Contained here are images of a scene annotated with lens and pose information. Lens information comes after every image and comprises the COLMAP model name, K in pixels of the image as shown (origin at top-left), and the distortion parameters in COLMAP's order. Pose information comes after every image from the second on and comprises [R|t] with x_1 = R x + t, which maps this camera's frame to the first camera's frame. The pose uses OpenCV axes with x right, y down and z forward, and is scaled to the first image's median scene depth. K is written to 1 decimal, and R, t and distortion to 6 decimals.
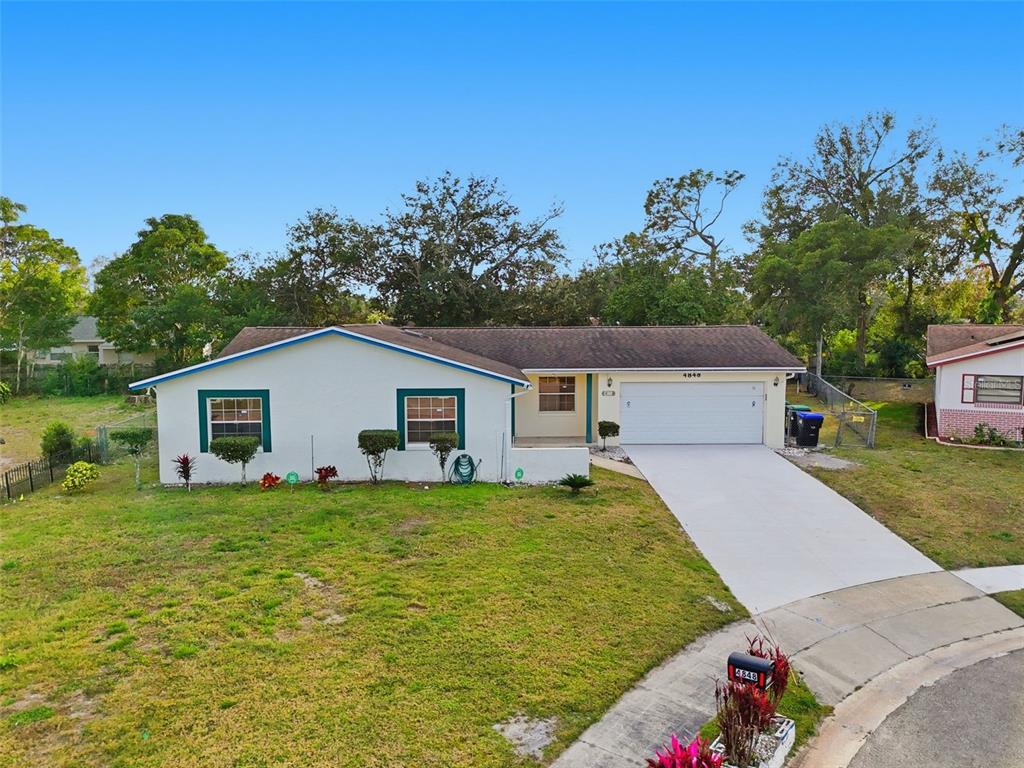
lens RADIAL K [[752.7, 0, 510.2], [0, 752.7, 386.1], [0, 0, 1]] dist [0.071843, -0.066963]
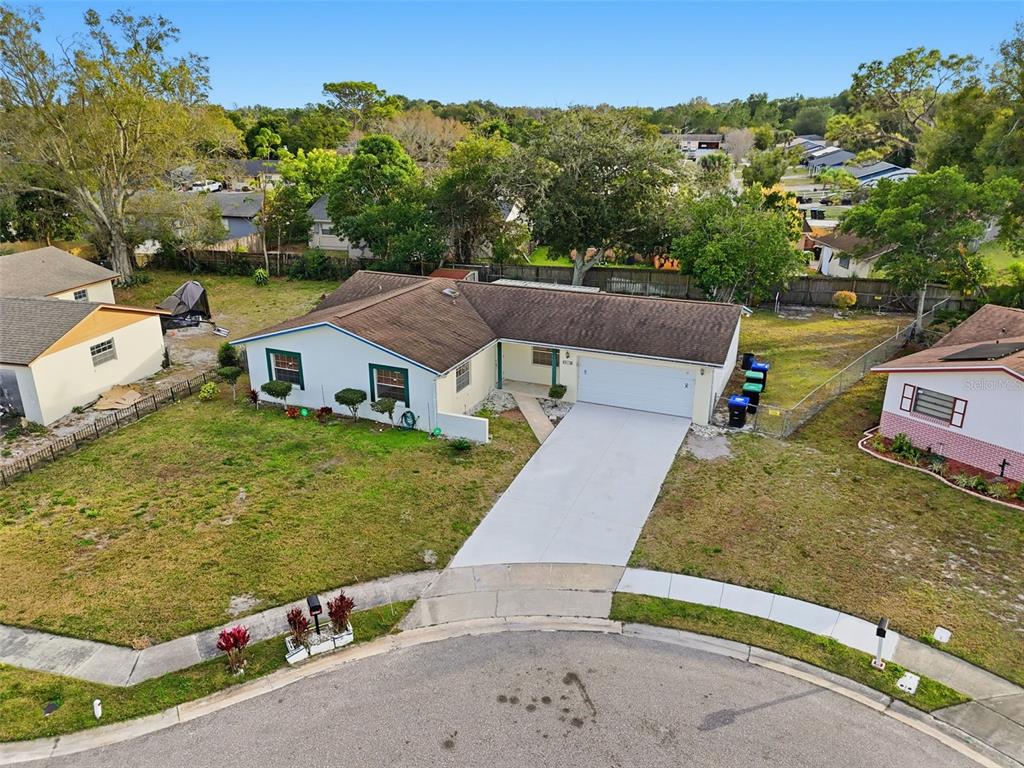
lens RADIAL K [[752.7, 0, 510.2], [0, 752.7, 386.1], [0, 0, 1]] dist [0.071843, -0.066963]
pose [[0.898324, 0.151844, -0.412259, 0.726286], [-0.041753, 0.963633, 0.263946, -0.358585], [0.437345, -0.219896, 0.871995, -0.201620]]
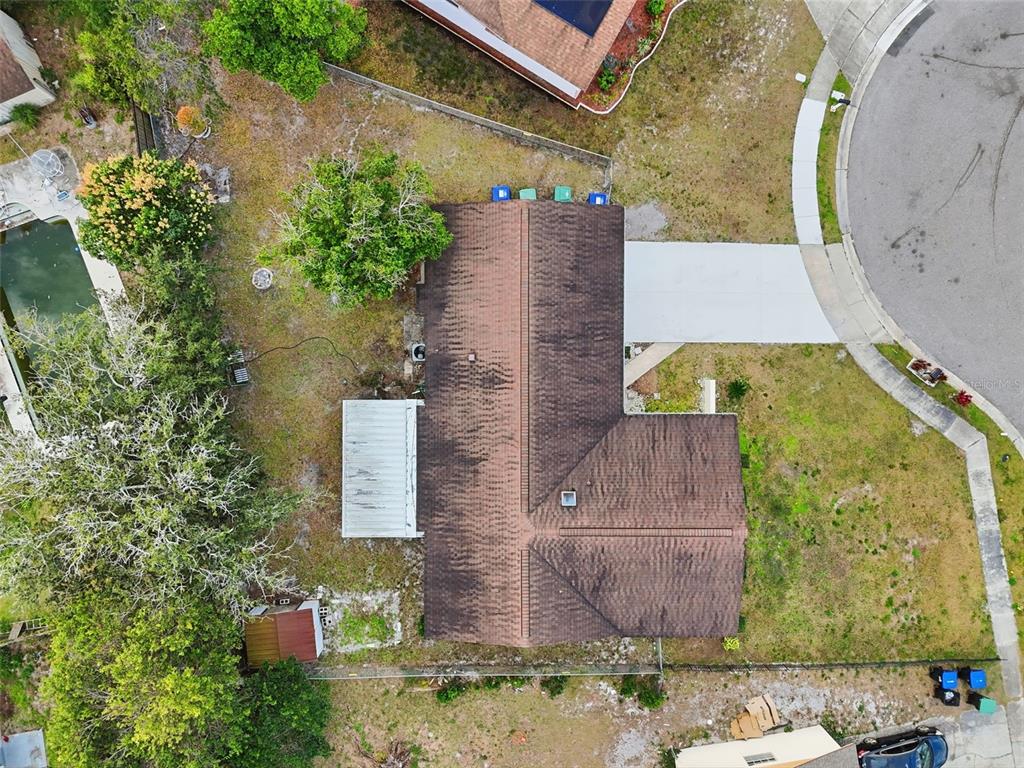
lens RADIAL K [[752.7, 0, 510.2], [0, 752.7, 386.1], [0, 0, 1]] dist [0.071843, -0.066963]
pose [[0.048595, -0.998810, -0.004060, 0.074734], [0.076481, -0.000332, 0.997071, -1.763722], [-0.995886, -0.048764, 0.076374, 1.357798]]
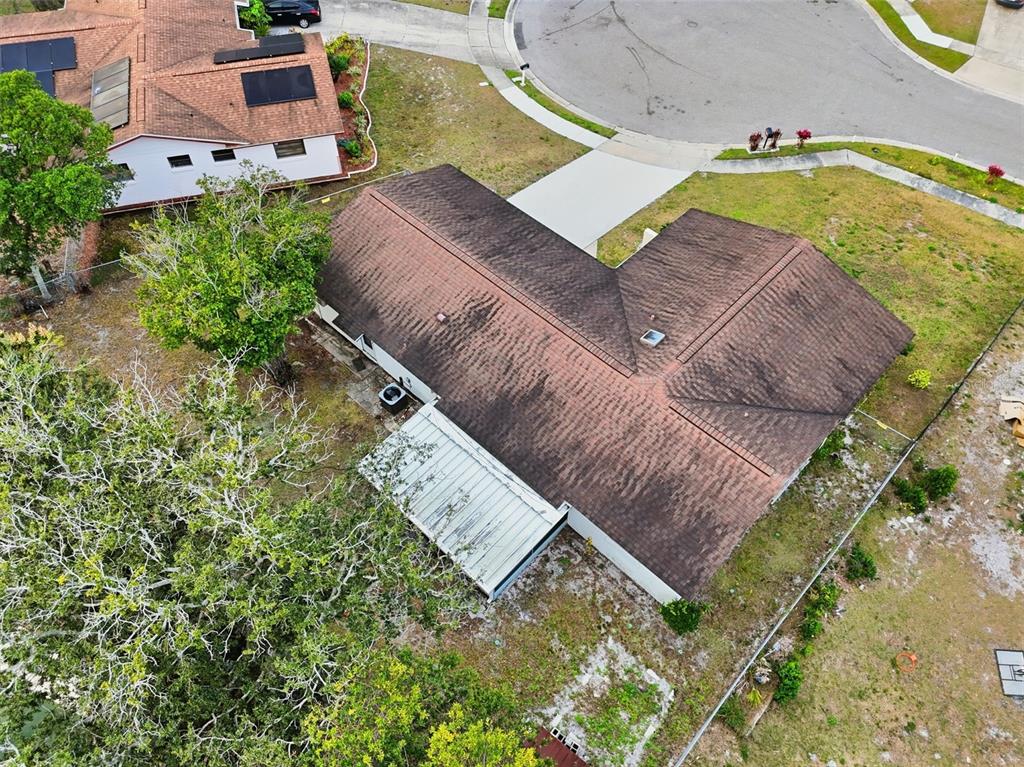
lens RADIAL K [[752.7, 0, 510.2], [0, 752.7, 385.6], [0, 0, 1]] dist [0.071843, -0.066963]
pose [[-0.690343, -0.588179, 0.421274, -0.608232], [0.057782, 0.535602, 0.842491, -1.183279], [-0.721171, 0.605950, -0.335763, 2.019745]]
